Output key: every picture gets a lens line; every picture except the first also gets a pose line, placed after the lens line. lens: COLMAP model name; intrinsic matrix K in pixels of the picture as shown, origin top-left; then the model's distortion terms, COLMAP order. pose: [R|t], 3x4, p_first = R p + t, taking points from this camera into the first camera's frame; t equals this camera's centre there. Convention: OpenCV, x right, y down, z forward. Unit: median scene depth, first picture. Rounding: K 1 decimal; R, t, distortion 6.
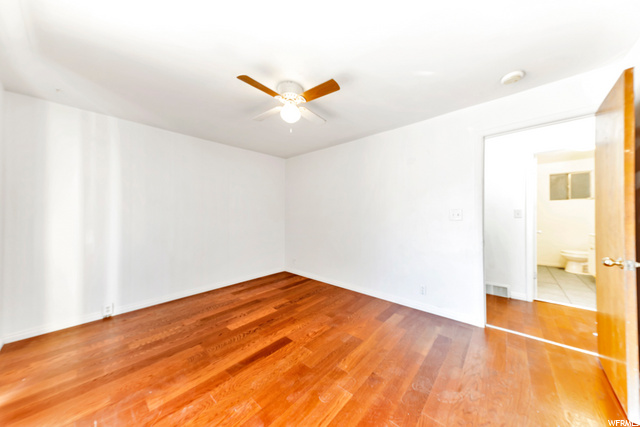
lens RADIAL K [[211.9, 0, 320.0], [0, 211.9, 213.5], [0, 0, 1]] dist [0.040357, -0.000019]
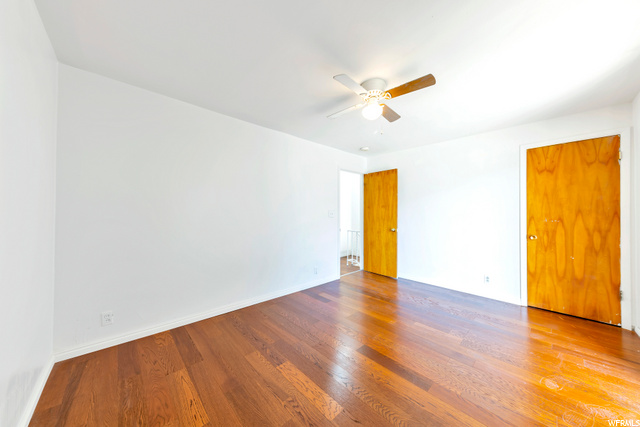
lens RADIAL K [[213.8, 0, 322.1], [0, 213.8, 213.8], [0, 0, 1]] dist [0.005130, -0.000075]
pose [[0.096546, 0.001720, 0.995327, -0.912772], [-0.008918, 0.999960, -0.000863, 0.005148], [-0.995289, -0.008793, 0.096558, 0.913989]]
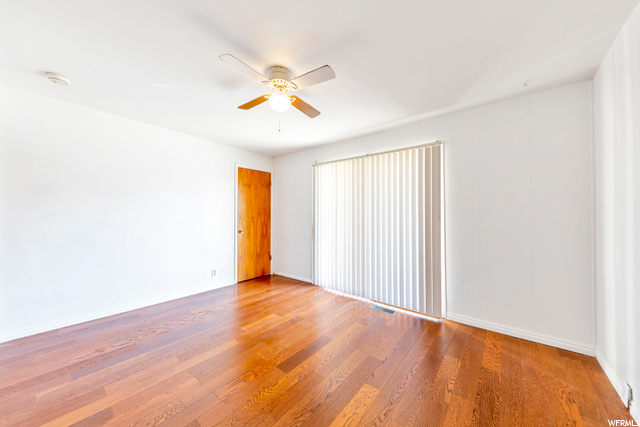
lens RADIAL K [[225.0, 0, 320.0], [0, 225.0, 213.5], [0, 0, 1]] dist [0.000106, -0.000036]
pose [[-0.999577, -0.002242, -0.028980, -0.222097], [-0.001800, 0.999882, -0.015281, 0.010241], [0.029011, -0.015222, -0.999463, 1.563709]]
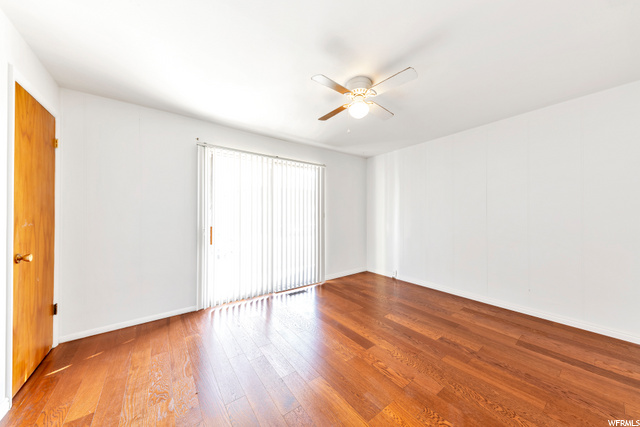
lens RADIAL K [[216.5, 0, 322.0], [0, 216.5, 213.9], [0, 0, 1]] dist [0.000267, 0.000106]
pose [[-0.202813, -0.002303, -0.979215, 0.689158], [0.007916, 0.999961, -0.003991, 0.007473], [0.979185, -0.008561, -0.202787, 0.833920]]
